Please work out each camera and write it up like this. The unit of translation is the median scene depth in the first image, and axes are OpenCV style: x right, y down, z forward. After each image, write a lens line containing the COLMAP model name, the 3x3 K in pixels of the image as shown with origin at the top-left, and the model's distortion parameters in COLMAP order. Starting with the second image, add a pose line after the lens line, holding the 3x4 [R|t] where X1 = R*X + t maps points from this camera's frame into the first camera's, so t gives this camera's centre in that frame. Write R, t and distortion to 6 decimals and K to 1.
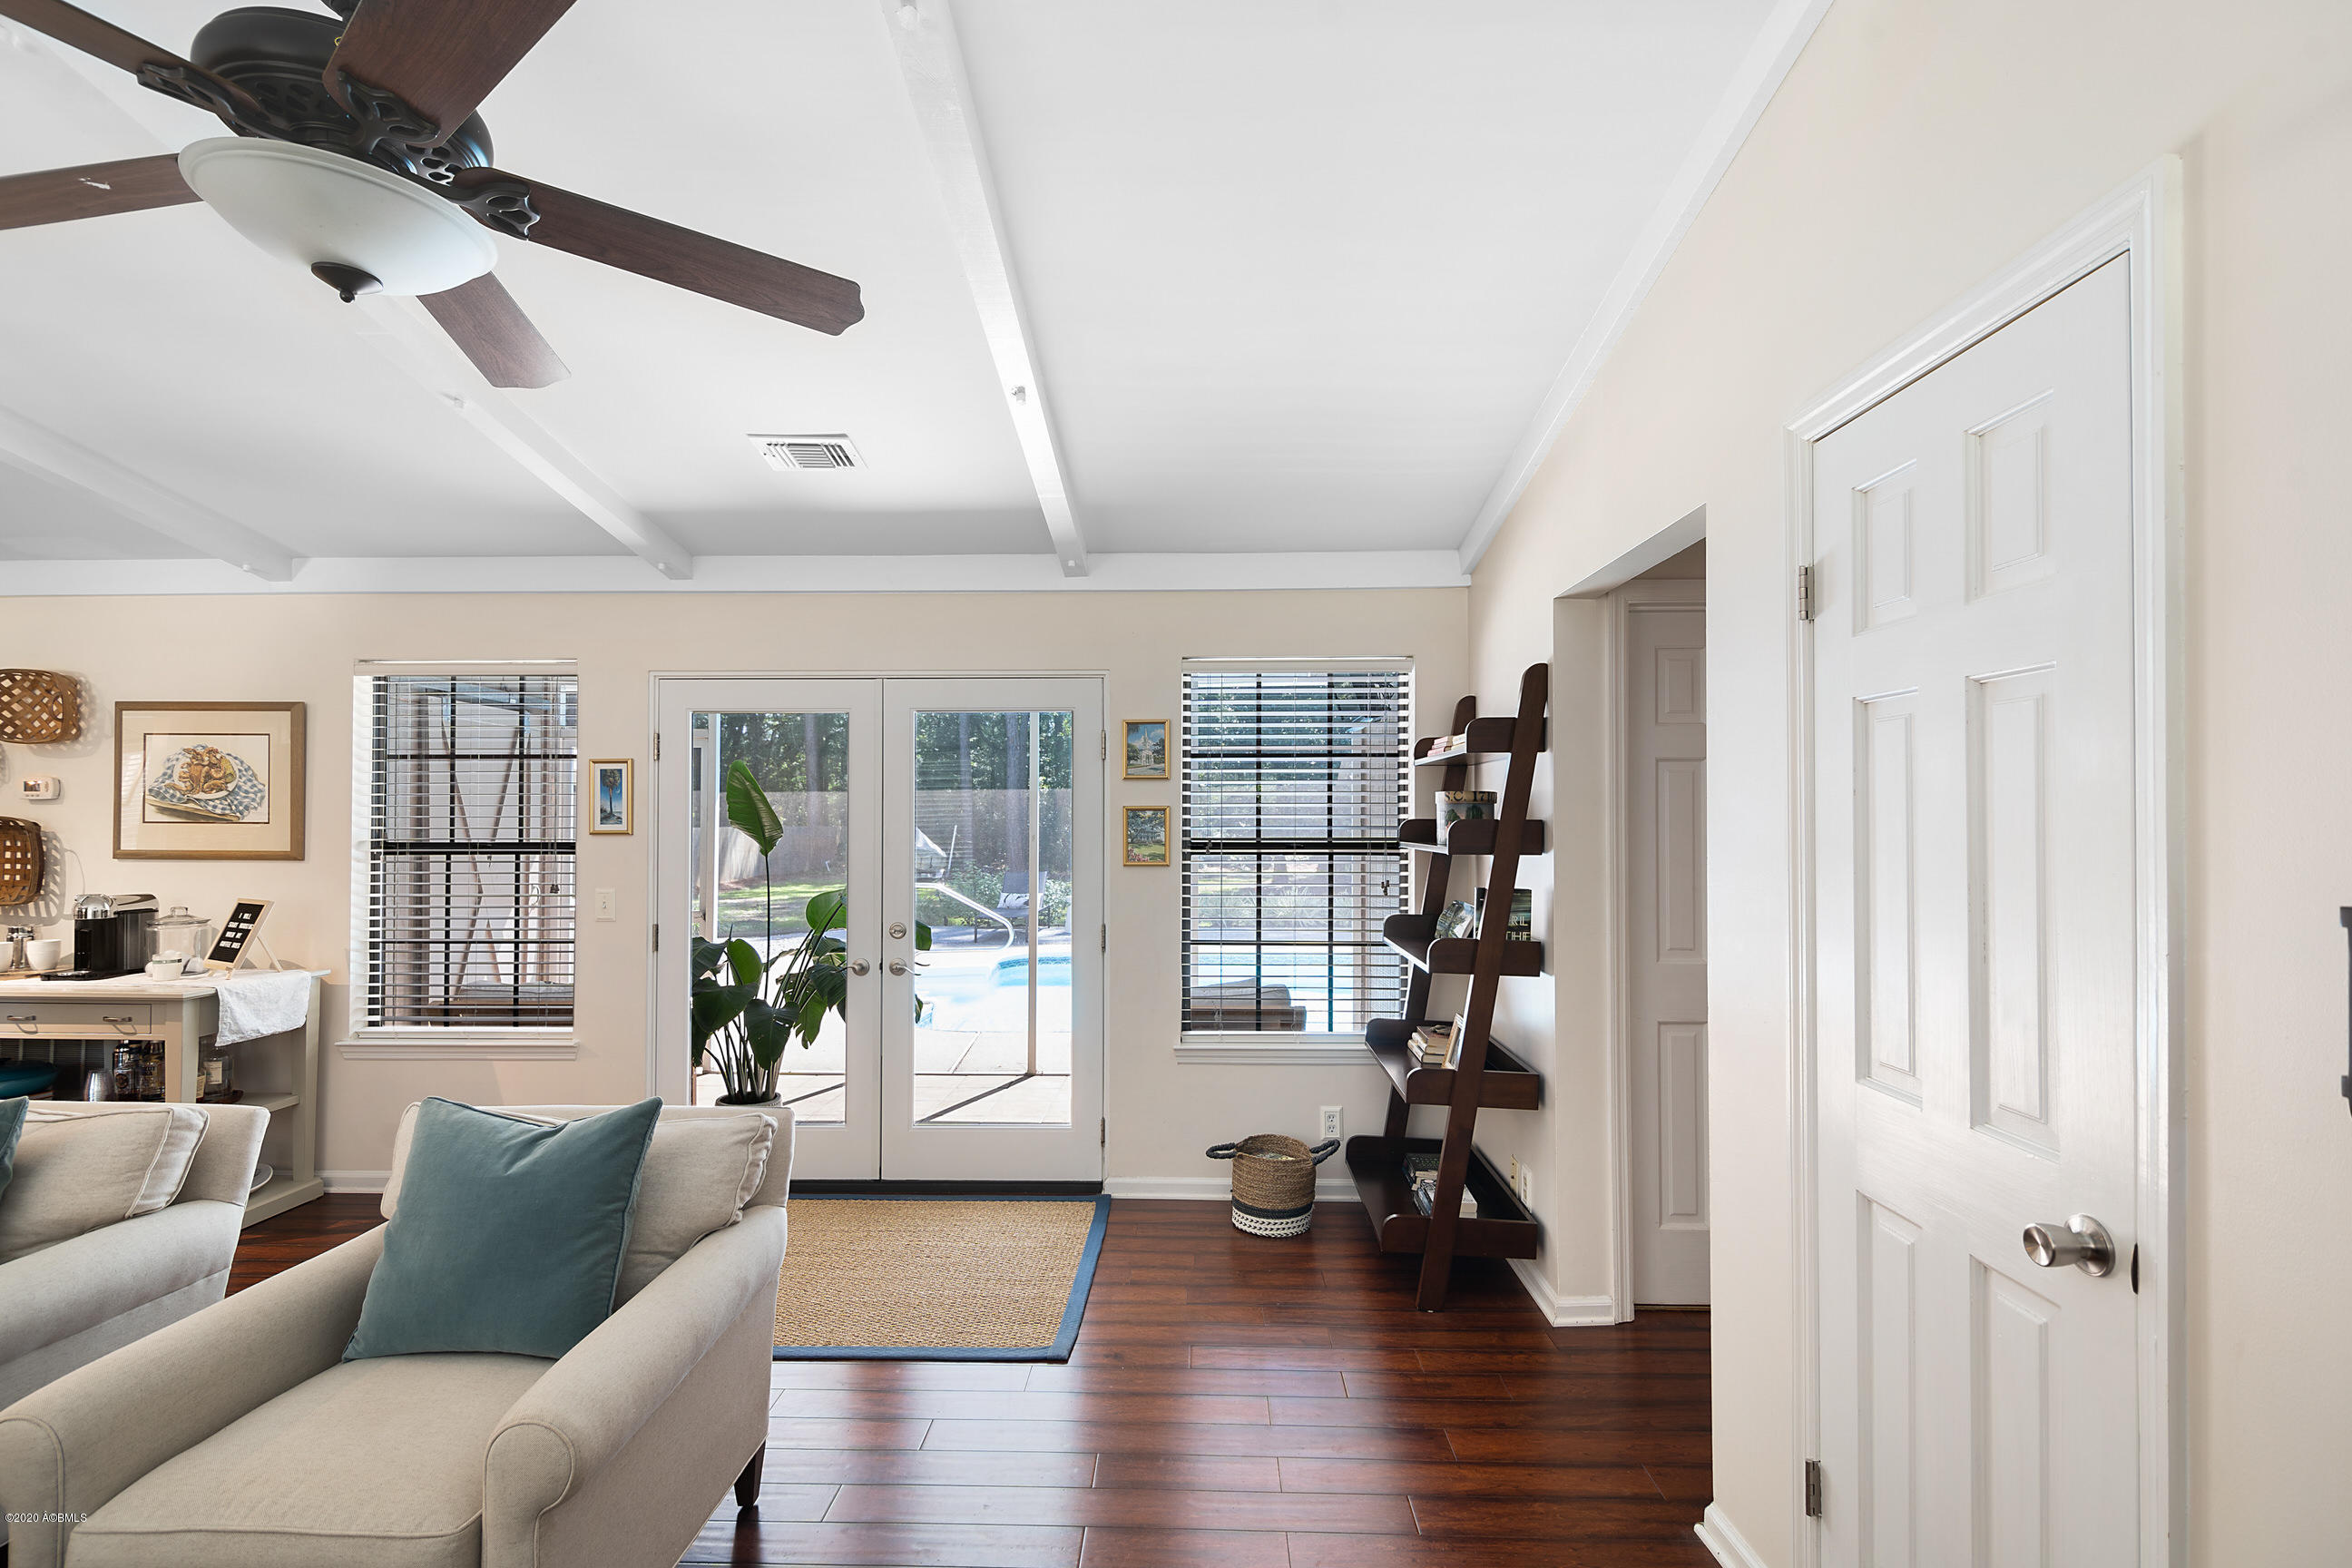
lens RADIAL K [[1063.0, 0, 1166.1], [0, 1063.0, 800.4], [0, 0, 1]] dist [0.000757, -0.000083]
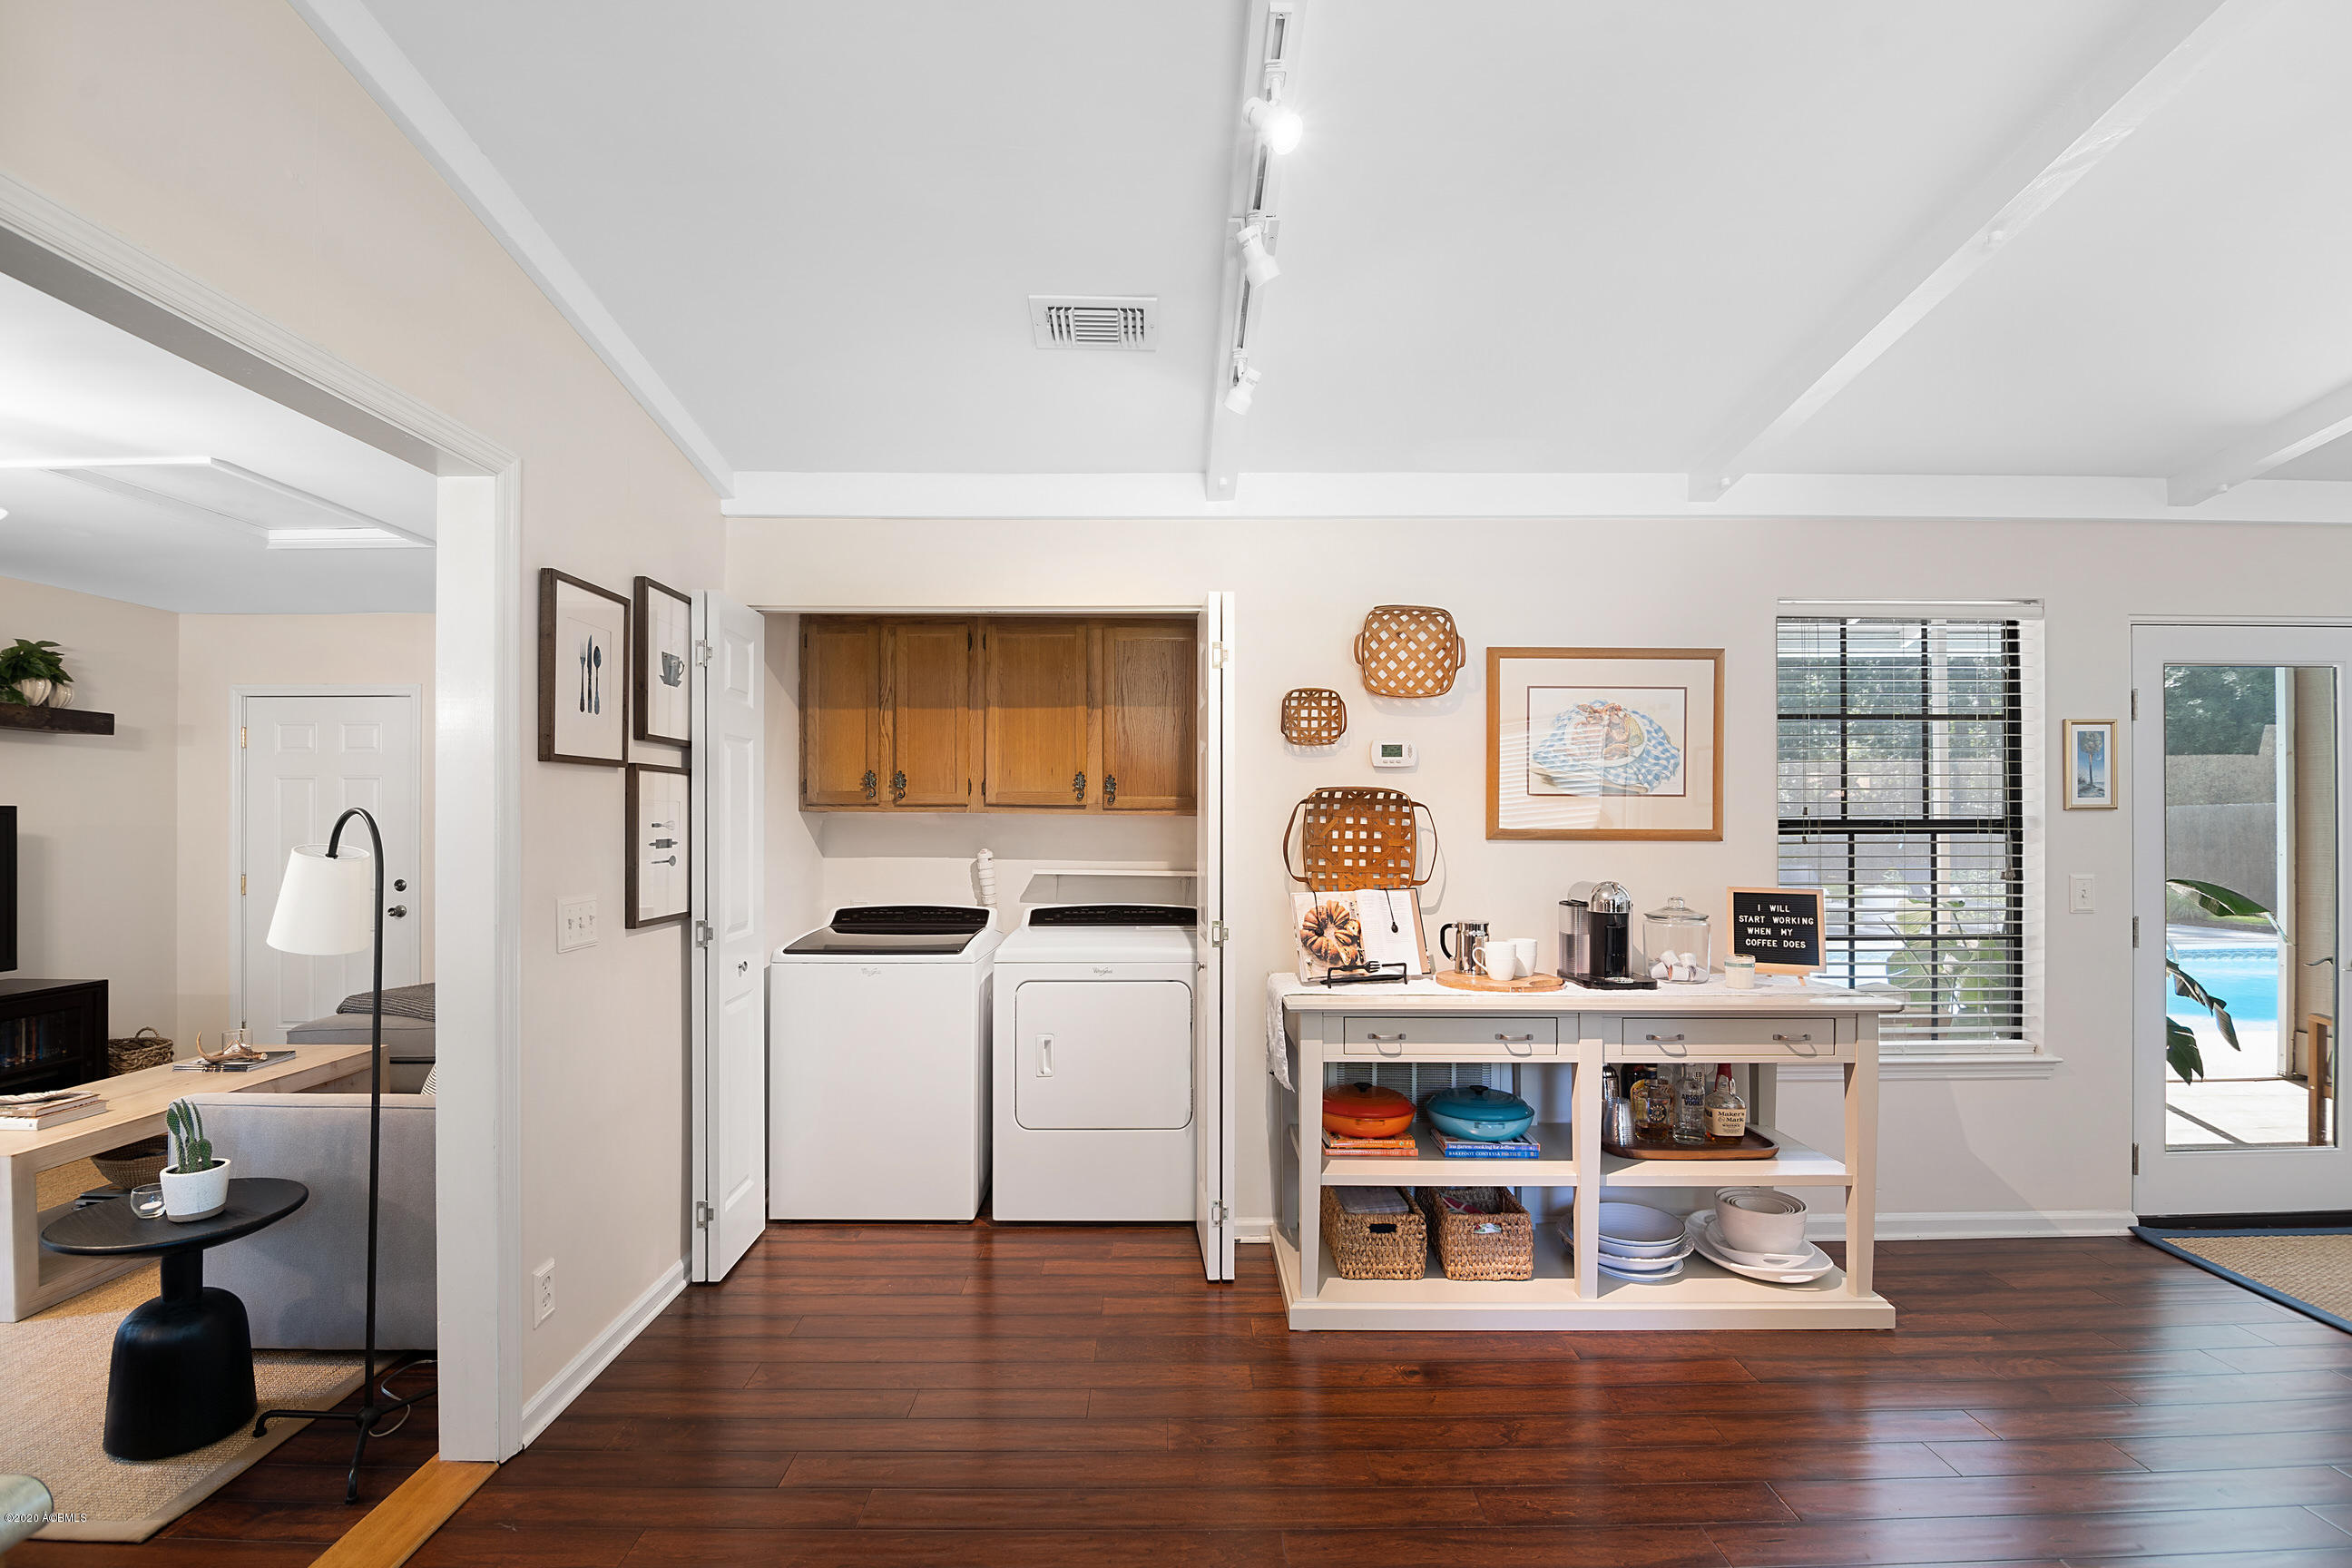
lens RADIAL K [[1071.4, 0, 1176.0], [0, 1071.4, 784.0], [0, 0, 1]] dist [-0.015269, -0.000548]
pose [[0.998956, 0.001321, 0.045668, -1.268194], [-0.000773, 0.999928, -0.012007, 0.022435], [-0.045681, 0.011959, 0.998885, 0.191441]]
